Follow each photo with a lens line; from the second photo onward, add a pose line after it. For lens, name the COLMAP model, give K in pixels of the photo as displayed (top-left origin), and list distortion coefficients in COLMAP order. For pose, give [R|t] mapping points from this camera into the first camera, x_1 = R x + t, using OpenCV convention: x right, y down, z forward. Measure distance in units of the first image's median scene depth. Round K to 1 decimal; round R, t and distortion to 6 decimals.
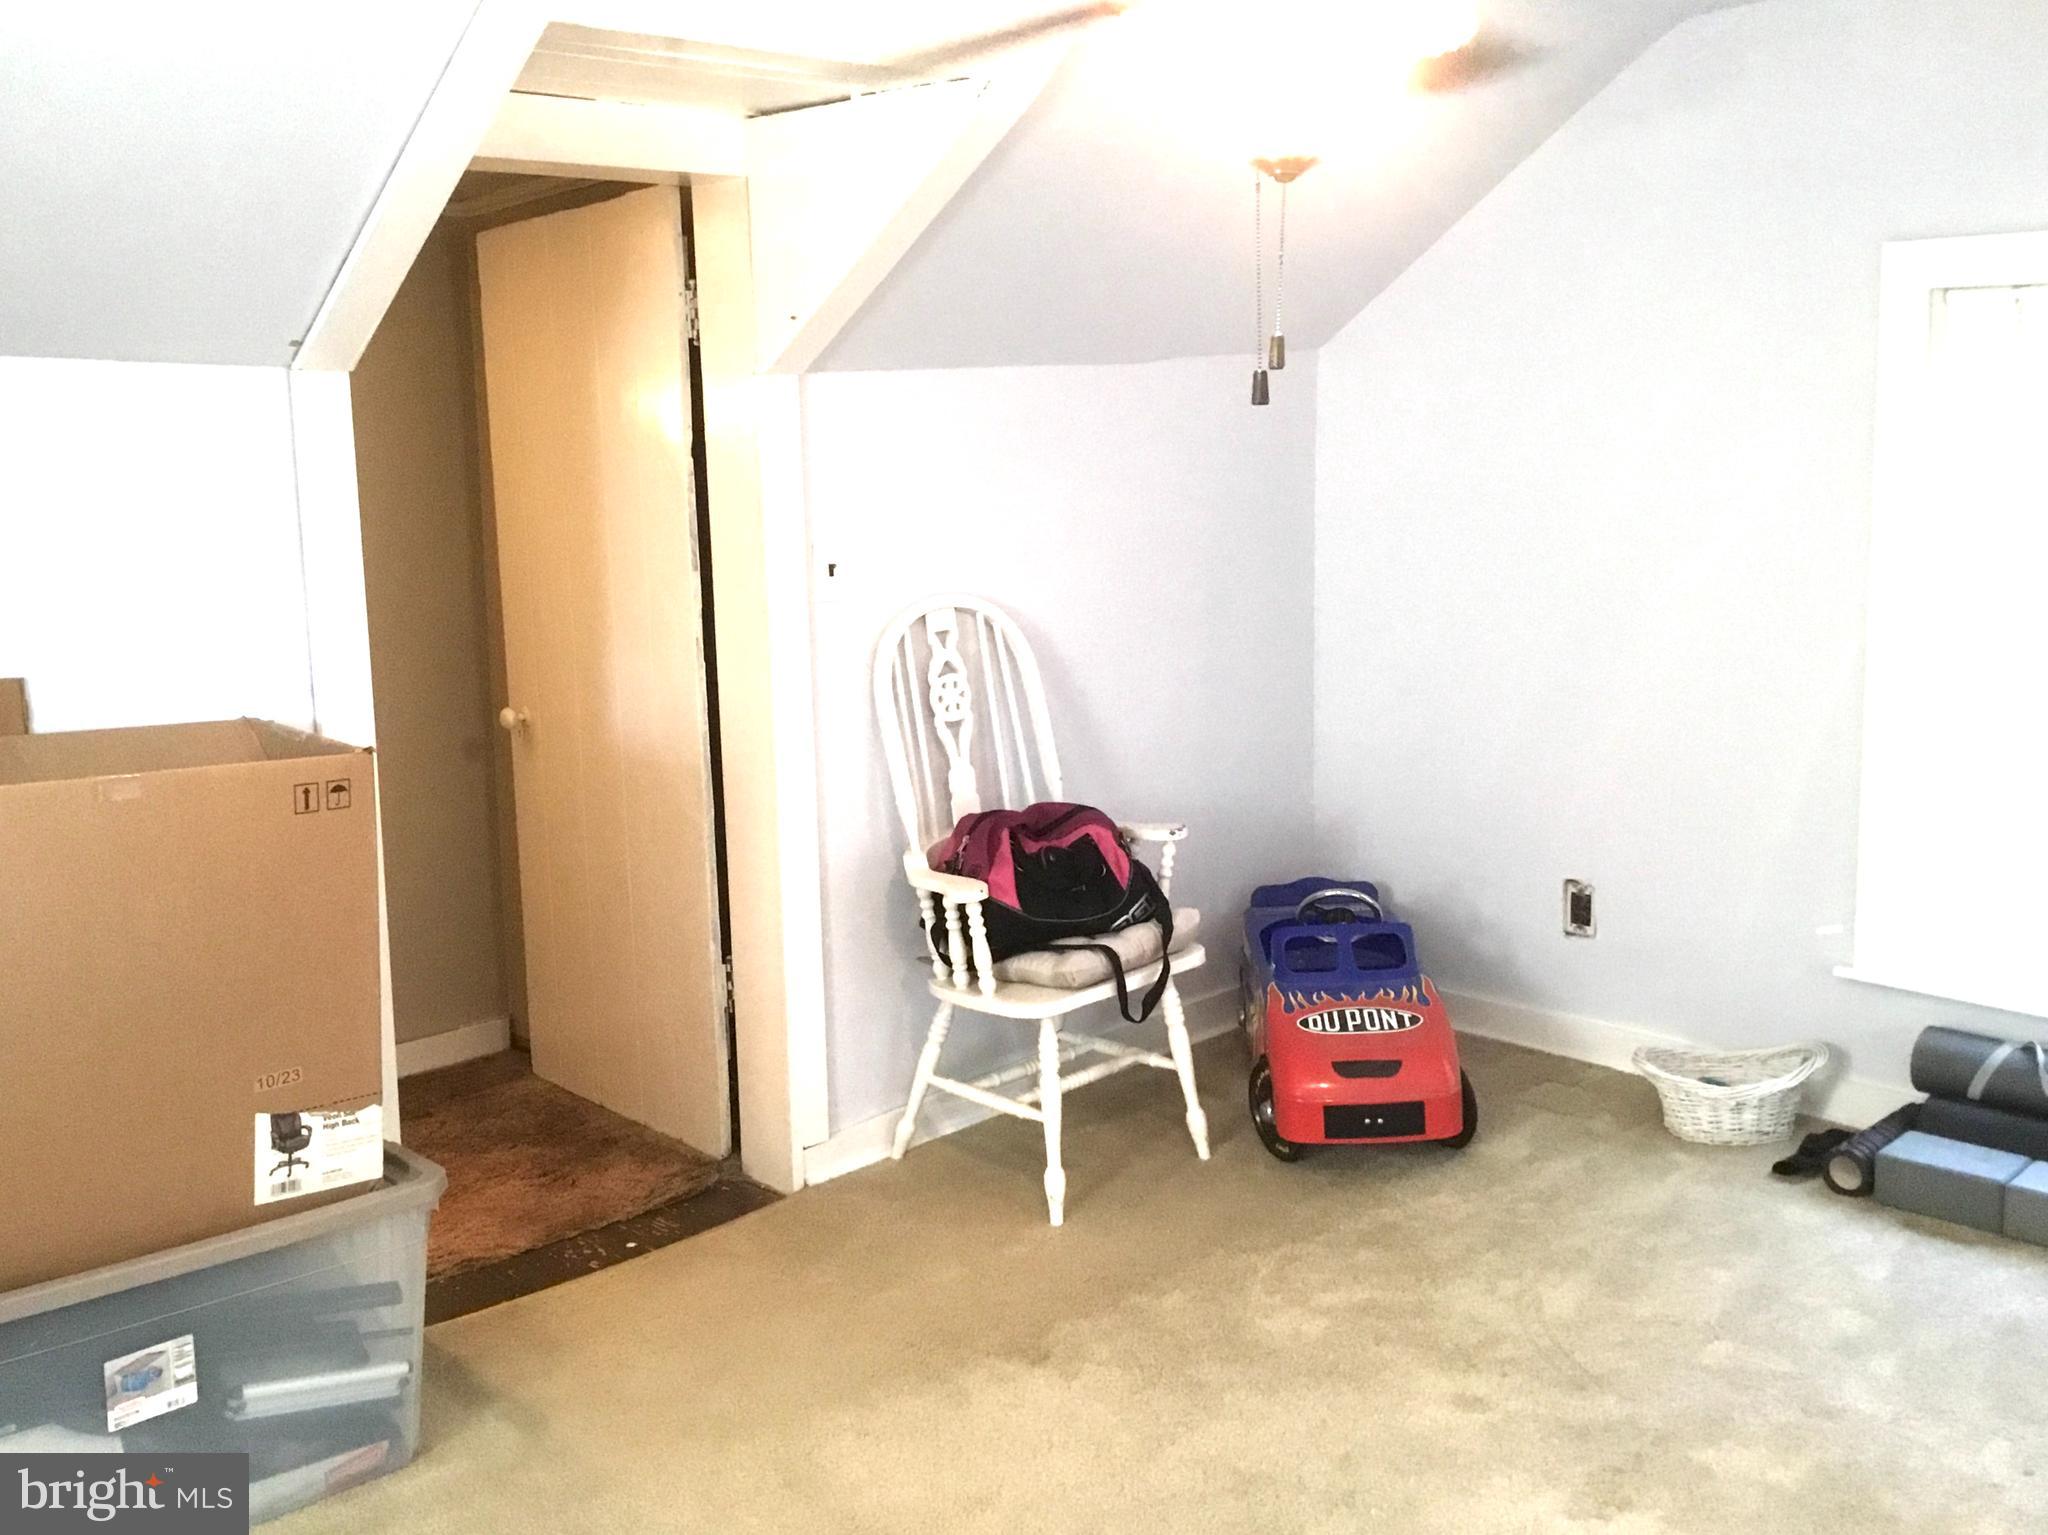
lens RADIAL K [[2002.9, 0, 1024.0], [0, 2002.9, 767.5], [0, 0, 1]] dist [0.100689, -0.195054]
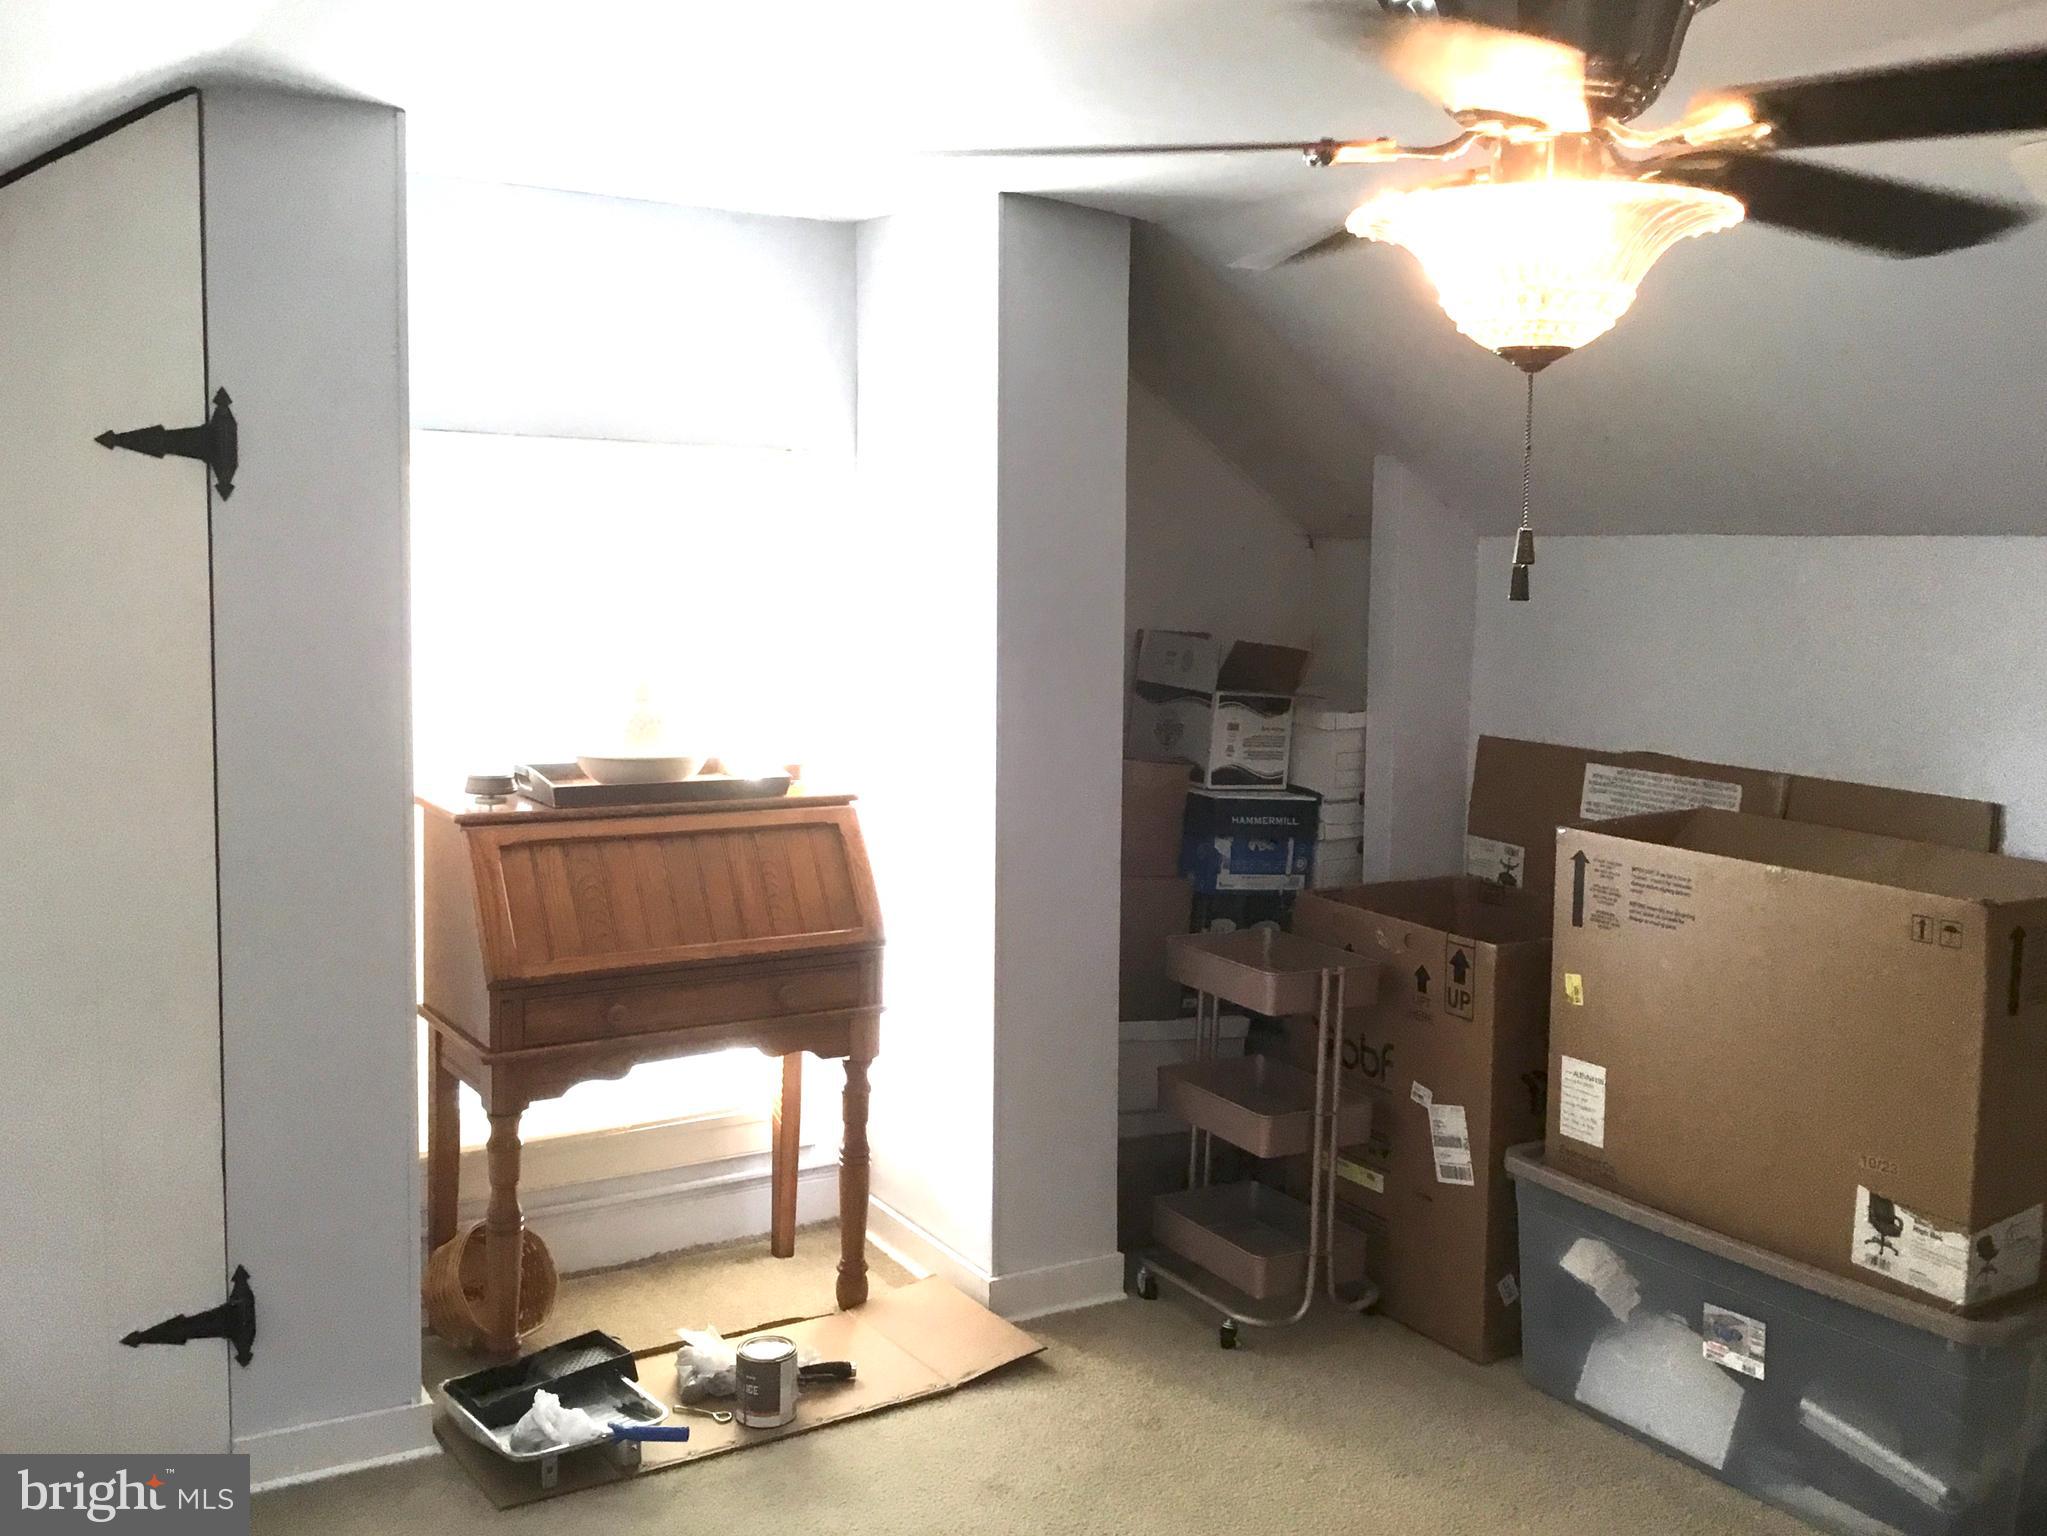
lens RADIAL K [[1919.5, 0, 1023.5], [0, 1919.5, 768.0], [0, 0, 1]] dist [0.138199, -0.260454]
pose [[-0.212715, 0.102704, -0.971702, 0.782785], [-0.160130, 0.977352, 0.138355, -0.140246], [0.963904, 0.185029, -0.191451, 0.703141]]
